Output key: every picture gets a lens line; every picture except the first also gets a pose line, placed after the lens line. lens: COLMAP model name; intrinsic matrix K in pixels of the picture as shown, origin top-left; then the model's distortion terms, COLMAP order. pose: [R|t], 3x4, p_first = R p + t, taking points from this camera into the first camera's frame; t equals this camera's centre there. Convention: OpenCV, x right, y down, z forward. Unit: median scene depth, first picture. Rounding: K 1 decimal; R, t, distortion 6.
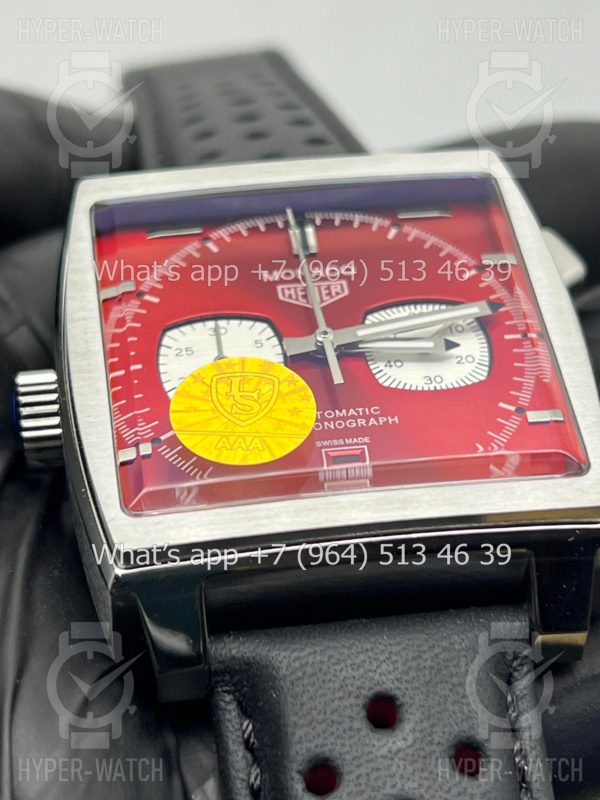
lens RADIAL K [[1866.6, 0, 300.0], [0, 1866.6, 400.0], [0, 0, 1]] dist [0.286971, -0.434334]
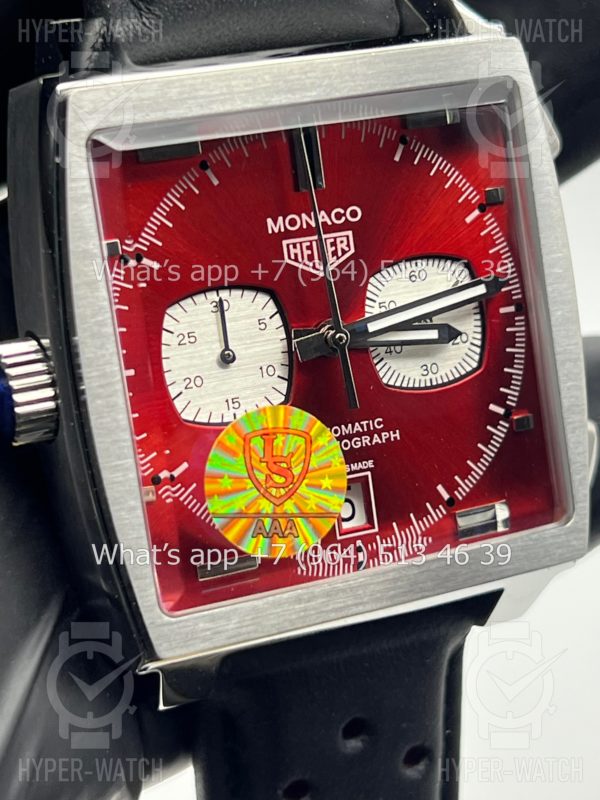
lens RADIAL K [[1866.6, 0, 300.0], [0, 1866.6, 400.0], [0, 0, 1]] dist [0.286971, -0.434334]
pose [[0.927223, -0.029028, 0.373383, -0.352551], [-0.244064, 0.709370, 0.661232, -0.621611], [-0.284060, -0.704238, 0.650660, 0.370667]]
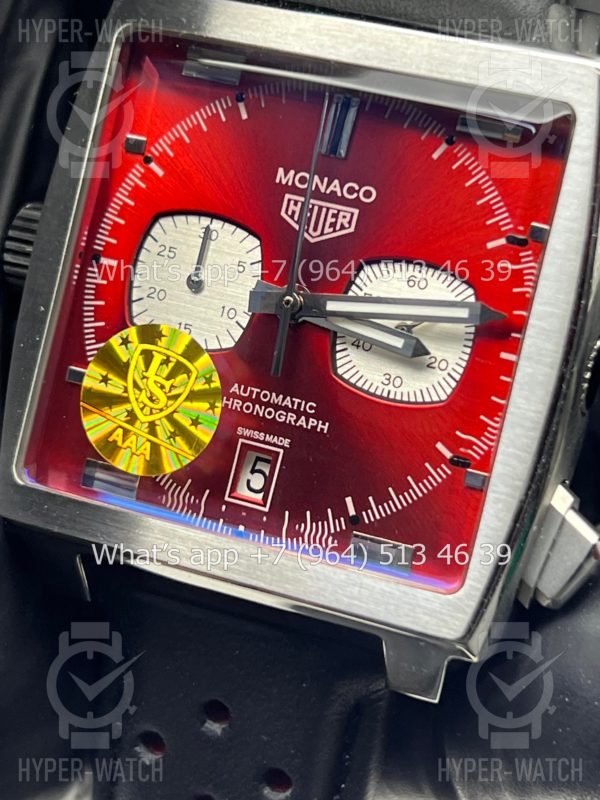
lens RADIAL K [[1866.6, 0, 300.0], [0, 1866.6, 400.0], [0, 0, 1]] dist [0.286971, -0.434334]
pose [[0.879206, 0.360636, -0.311349, 0.315497], [-0.057648, 0.729211, 0.681856, -0.615377], [0.472941, -0.581543, 0.661917, 0.368505]]
